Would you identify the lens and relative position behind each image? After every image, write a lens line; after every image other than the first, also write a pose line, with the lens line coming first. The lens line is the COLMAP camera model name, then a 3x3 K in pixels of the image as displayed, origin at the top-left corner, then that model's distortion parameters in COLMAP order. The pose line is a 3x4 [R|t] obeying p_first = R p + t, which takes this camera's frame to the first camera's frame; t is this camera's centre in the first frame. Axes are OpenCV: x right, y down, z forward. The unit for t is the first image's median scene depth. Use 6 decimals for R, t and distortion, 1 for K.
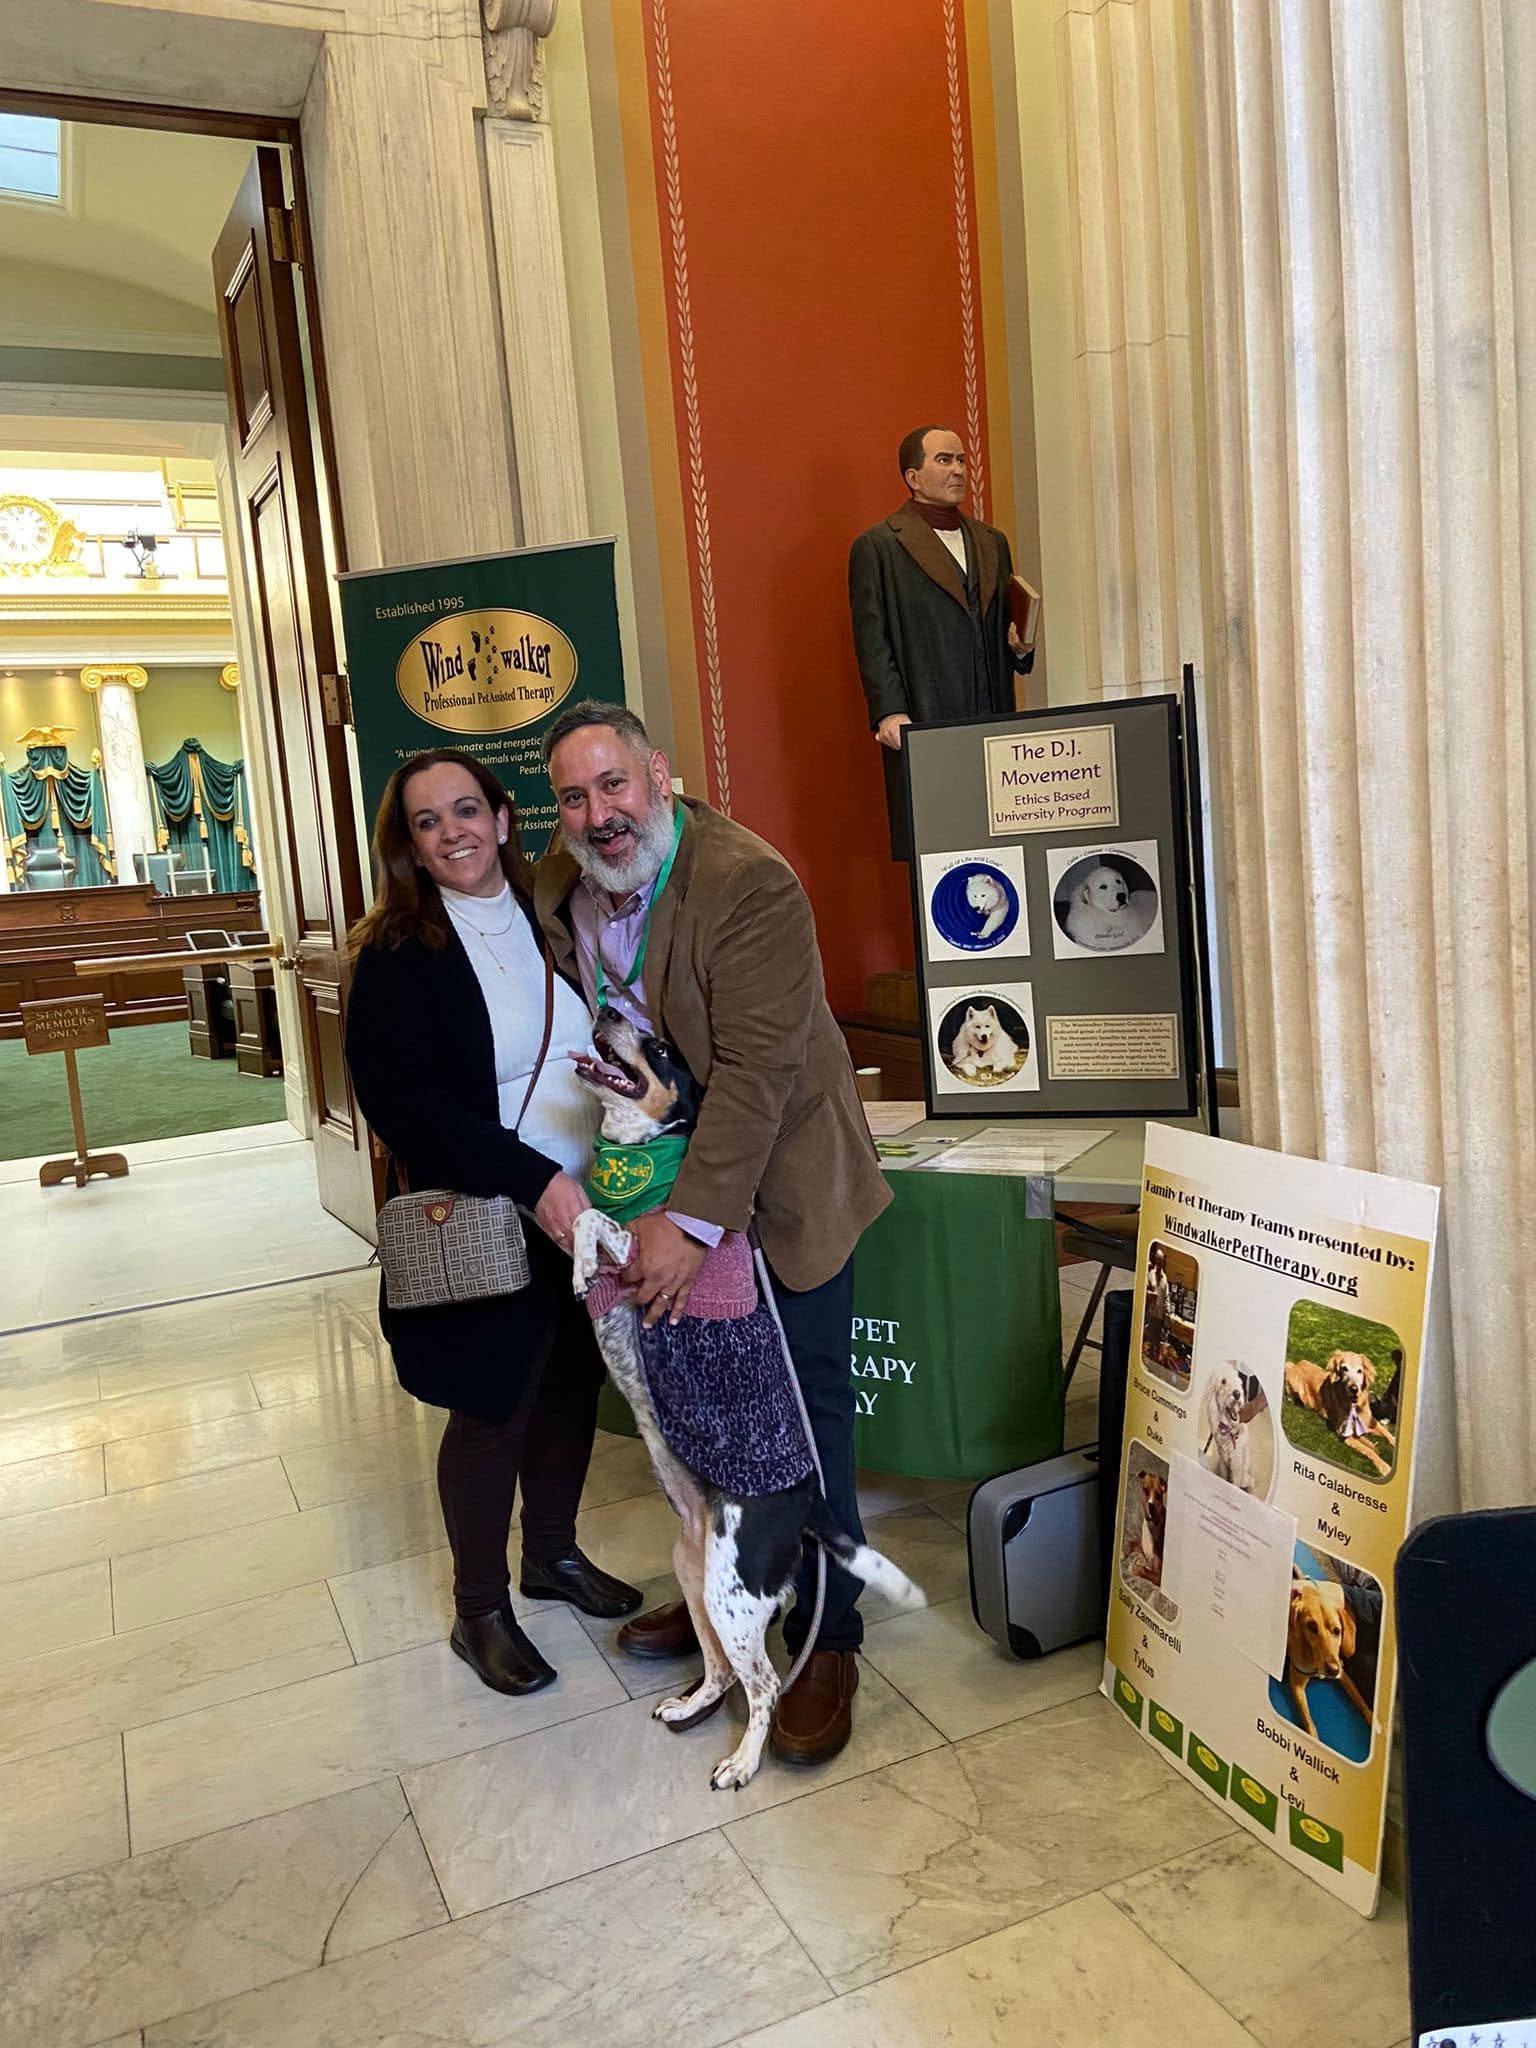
lens RADIAL K [[1582.8, 0, 768.0], [0, 1582.8, 1024.0], [0, 0, 1]] dist [0.111334, -0.147303]
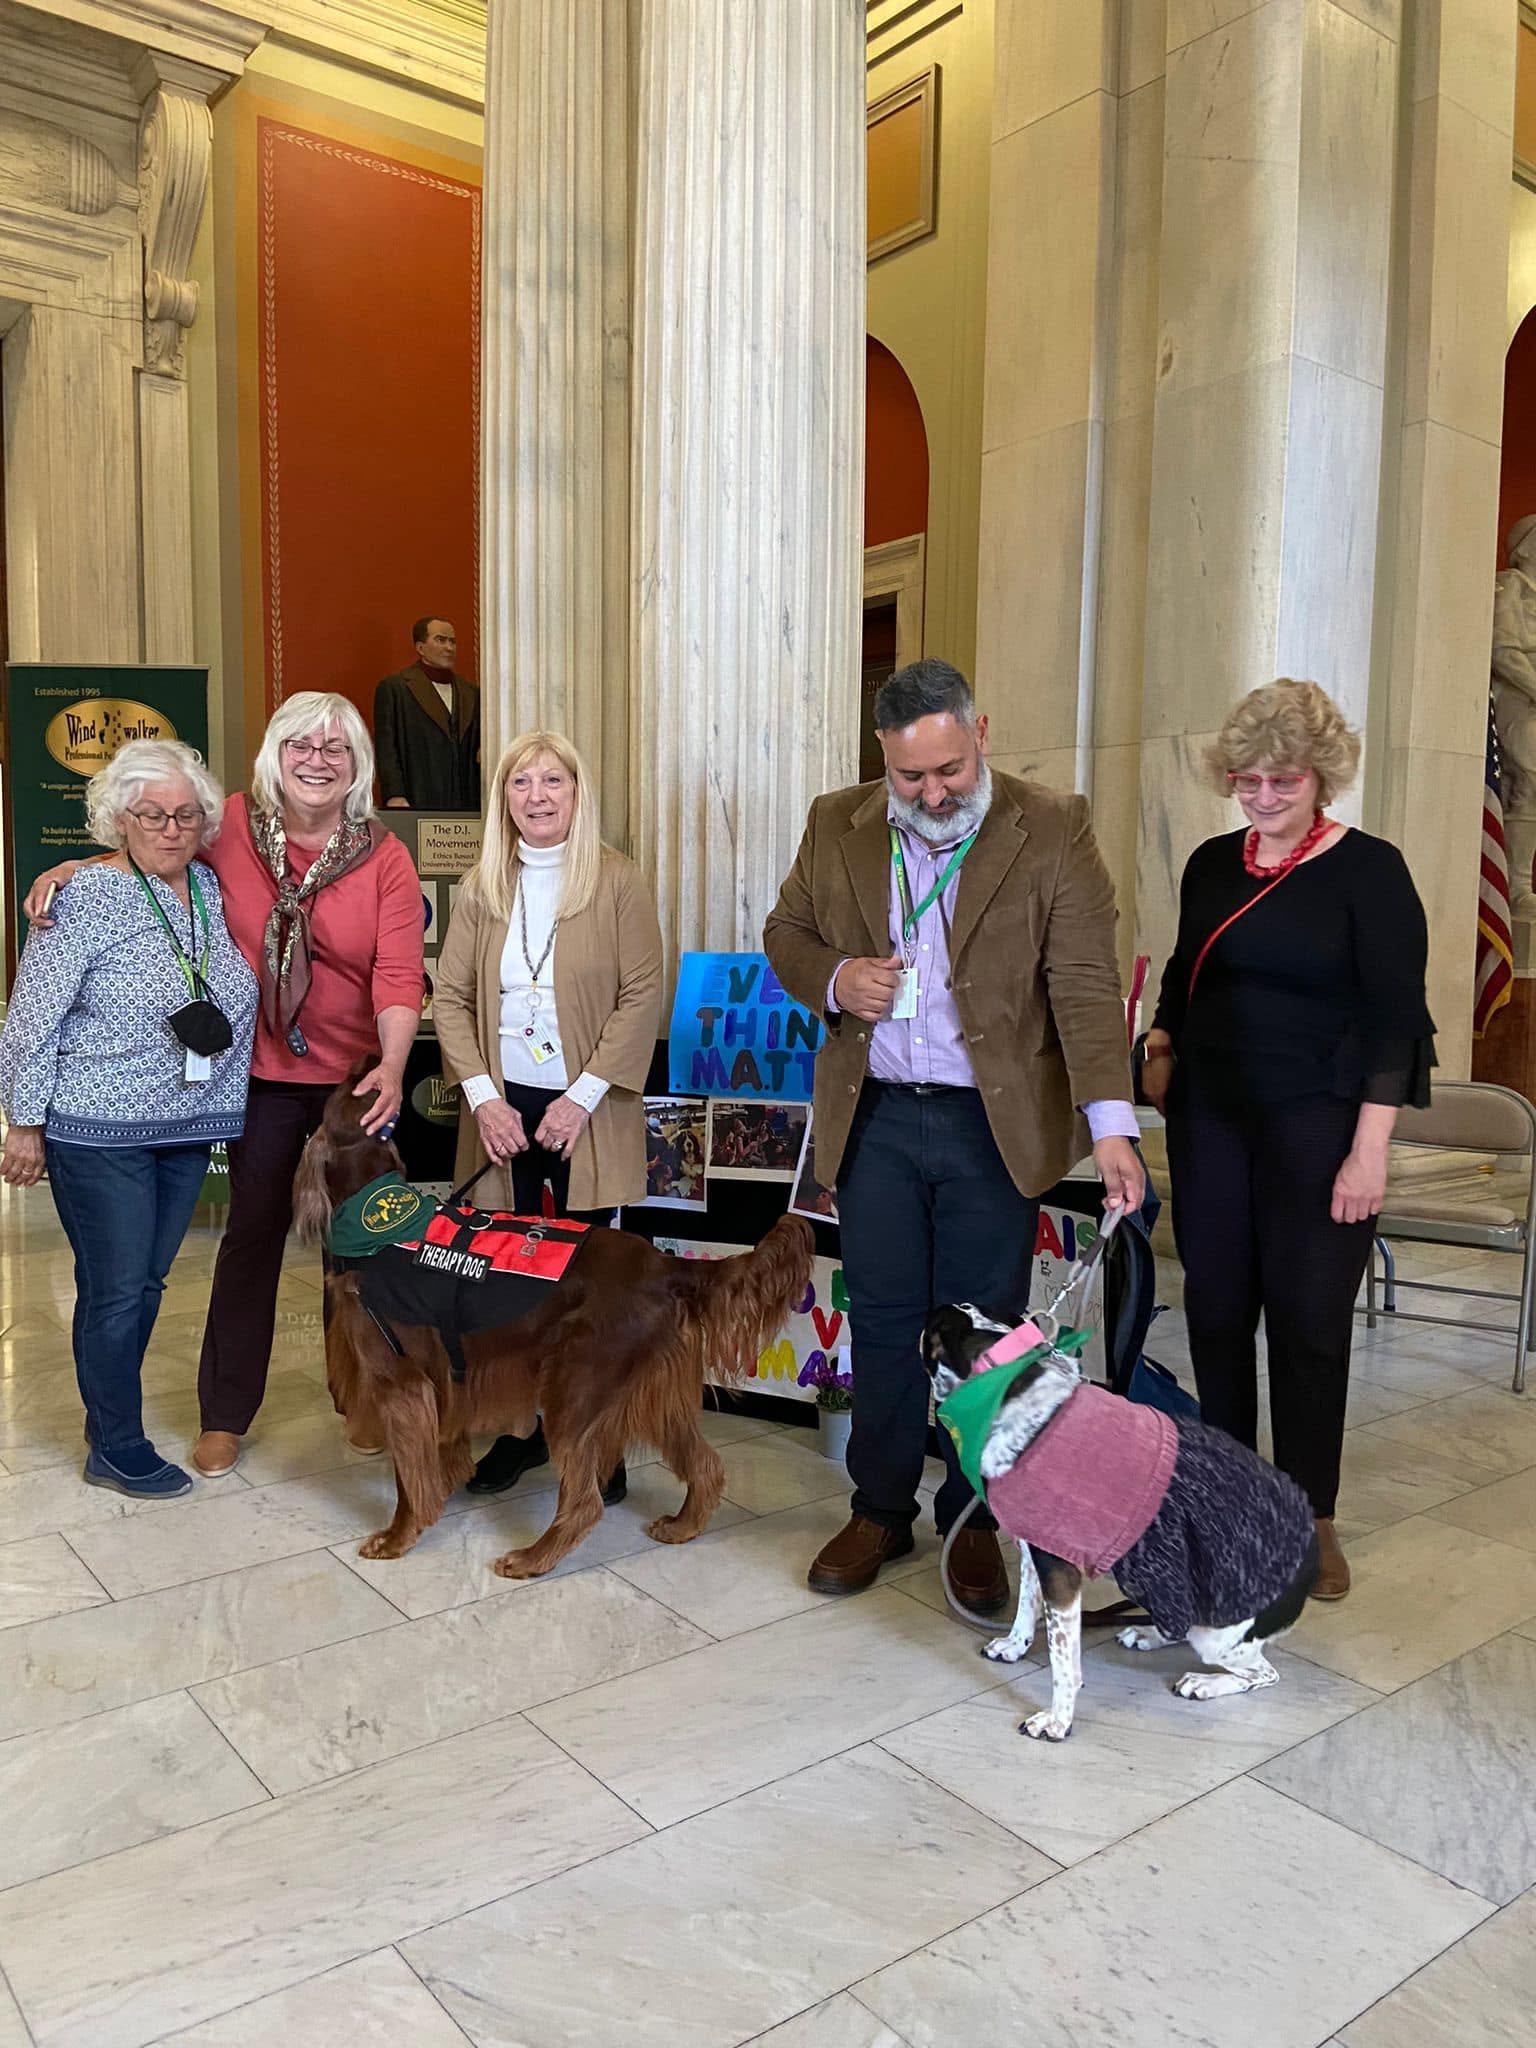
lens RADIAL K [[1582.8, 0, 768.0], [0, 1582.8, 1024.0], [0, 0, 1]] dist [0.111334, -0.147303]
pose [[0.966898, 0.075069, 0.243871, 0.067320], [-0.063295, 0.996435, -0.055776, 0.086558], [-0.247188, 0.038494, 0.968203, -0.571541]]
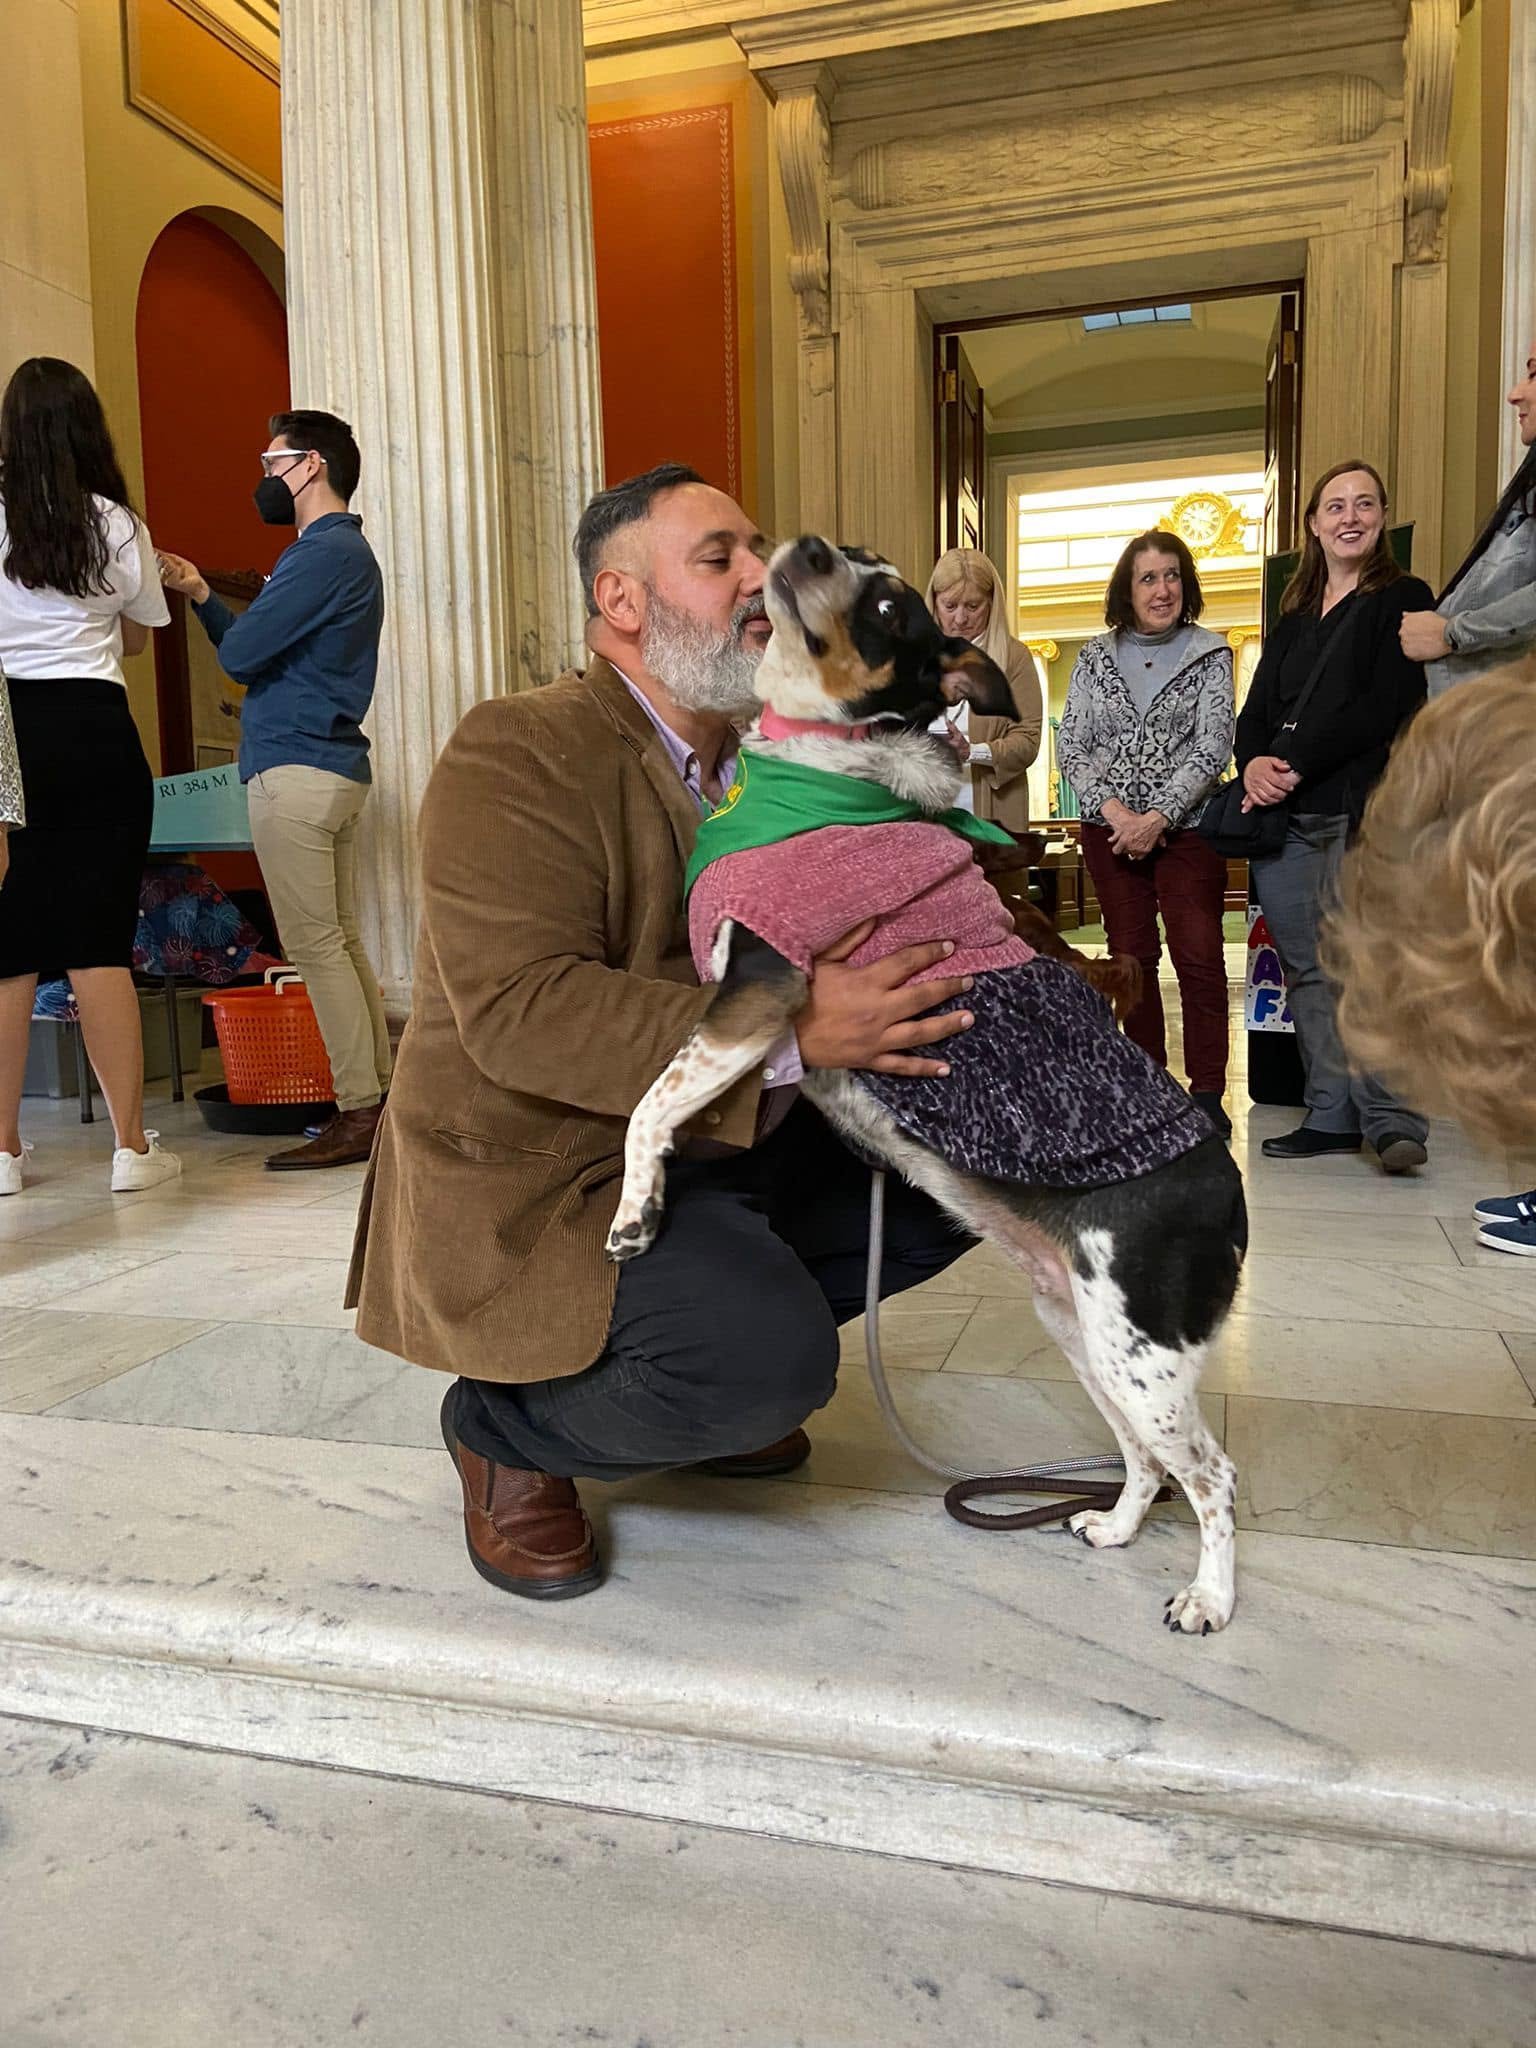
lens RADIAL K [[1582.8, 0, 768.0], [0, 1582.8, 1024.0], [0, 0, 1]] dist [0.111334, -0.147303]
pose [[0.765109, 0.119457, -0.632722, 0.468342], [-0.106435, 0.992586, 0.058695, 0.177387], [0.635043, 0.022435, 0.772151, -0.668800]]
